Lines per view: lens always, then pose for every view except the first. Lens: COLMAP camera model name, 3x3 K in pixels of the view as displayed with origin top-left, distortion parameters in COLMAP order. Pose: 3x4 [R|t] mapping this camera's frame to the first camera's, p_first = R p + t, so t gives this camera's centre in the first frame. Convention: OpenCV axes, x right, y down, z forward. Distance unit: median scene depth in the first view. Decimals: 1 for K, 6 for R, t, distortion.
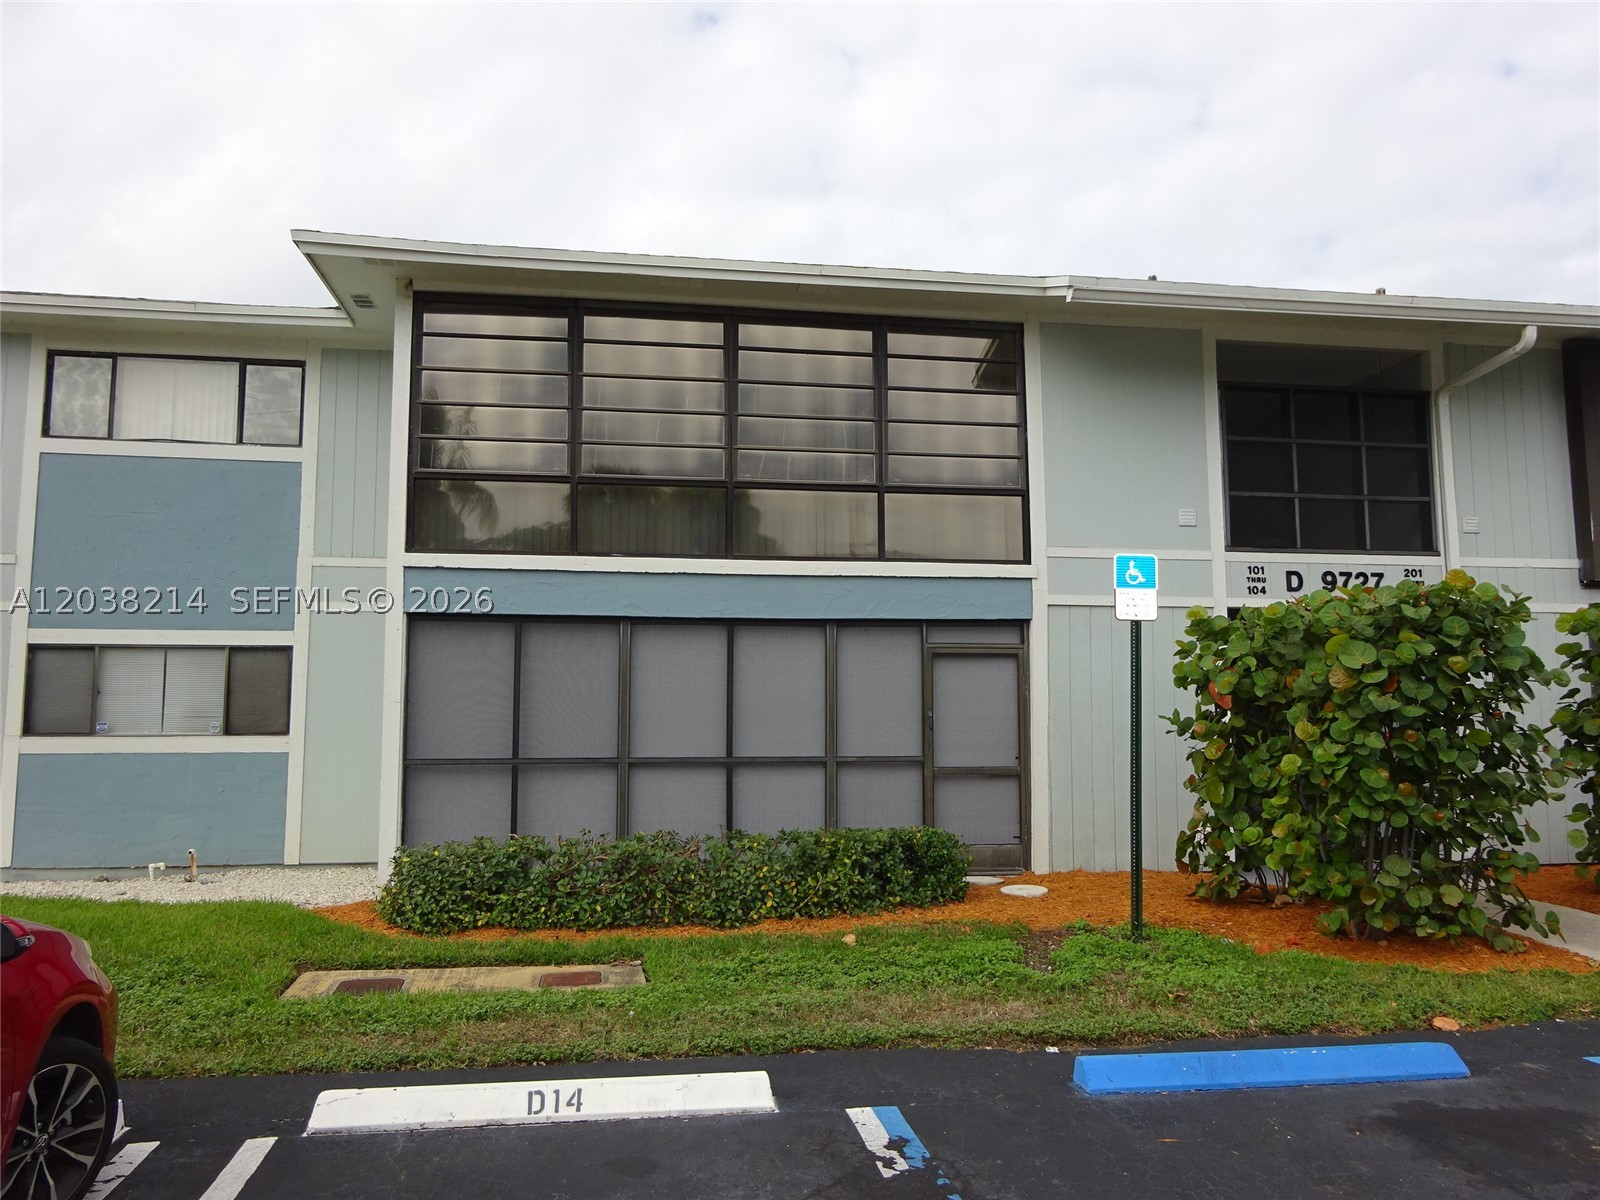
lens RADIAL K [[1168.0, 0, 796.1], [0, 1168.0, 602.2], [0, 0, 1]] dist [0.010634, -0.001633]
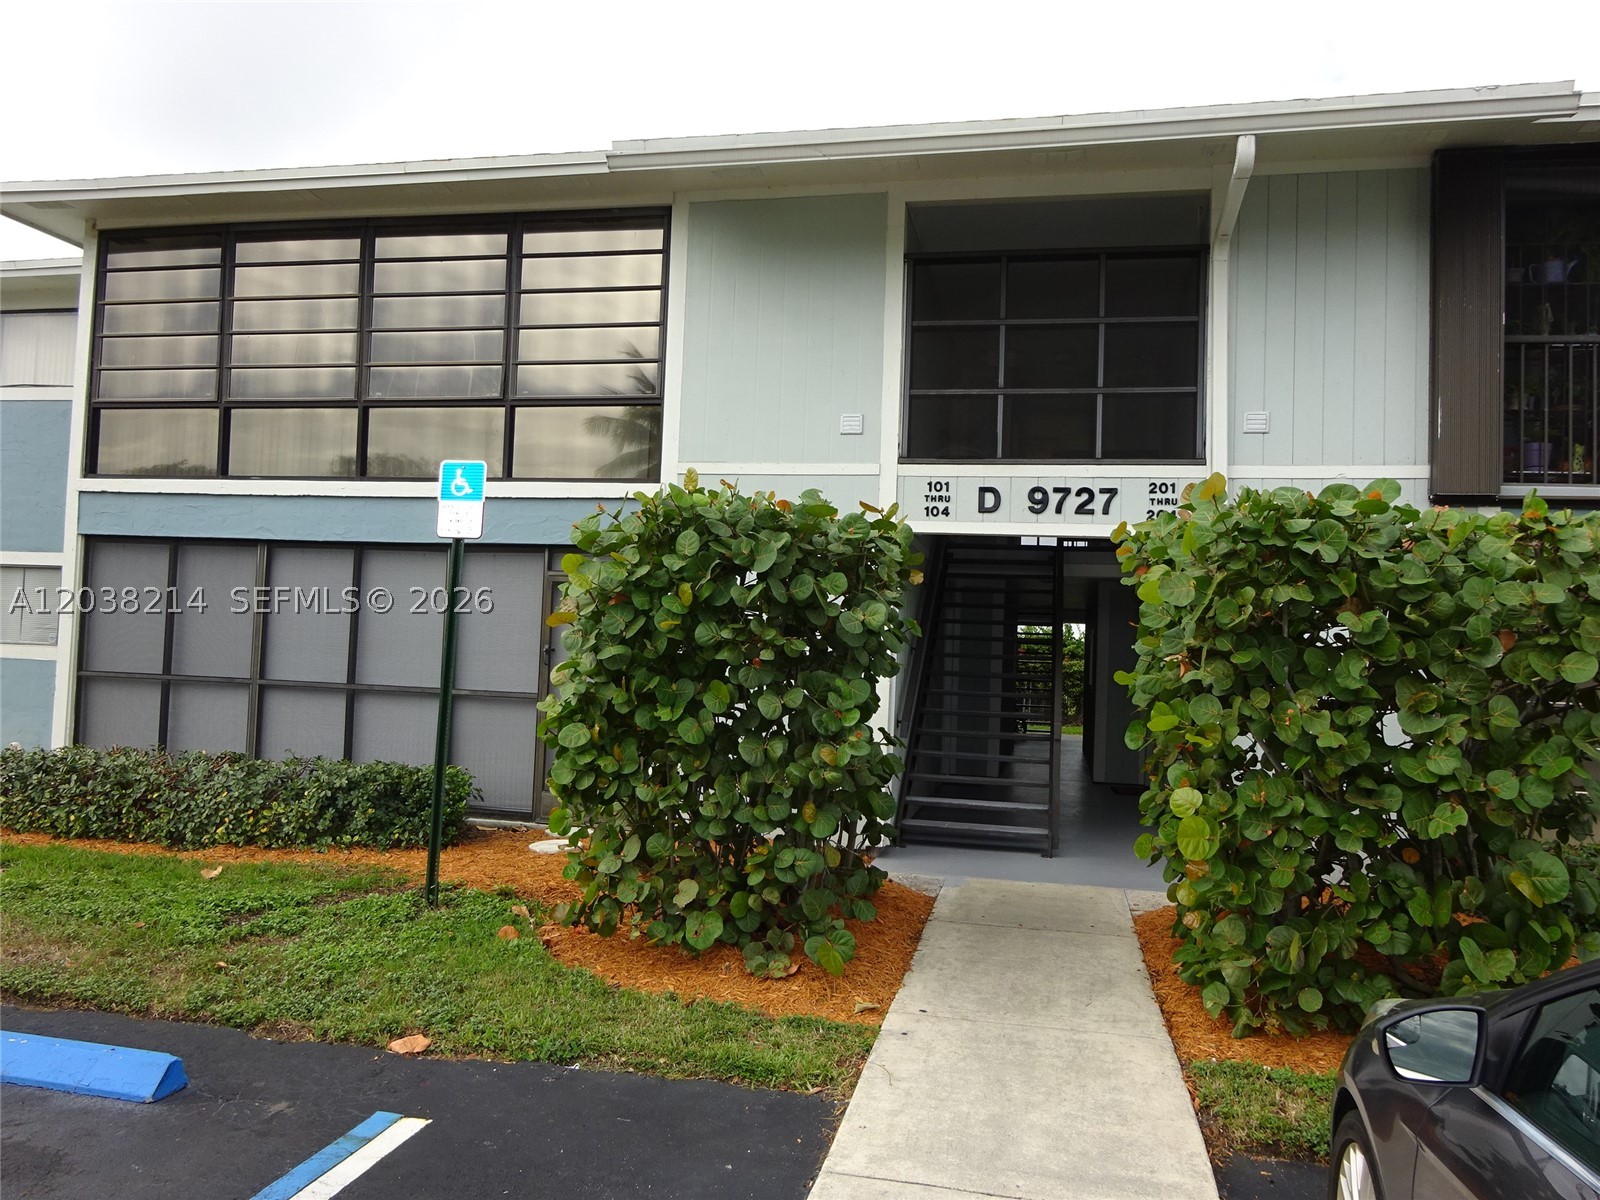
lens RADIAL K [[1168.0, 0, 799.4], [0, 1168.0, 597.1], [0, 0, 1]] dist [0.010634, -0.001633]
pose [[0.929440, 0.020807, -0.368387, 0.626180], [-0.005287, 0.999057, 0.043090, 0.015156], [0.368937, -0.038102, 0.928673, 0.221340]]
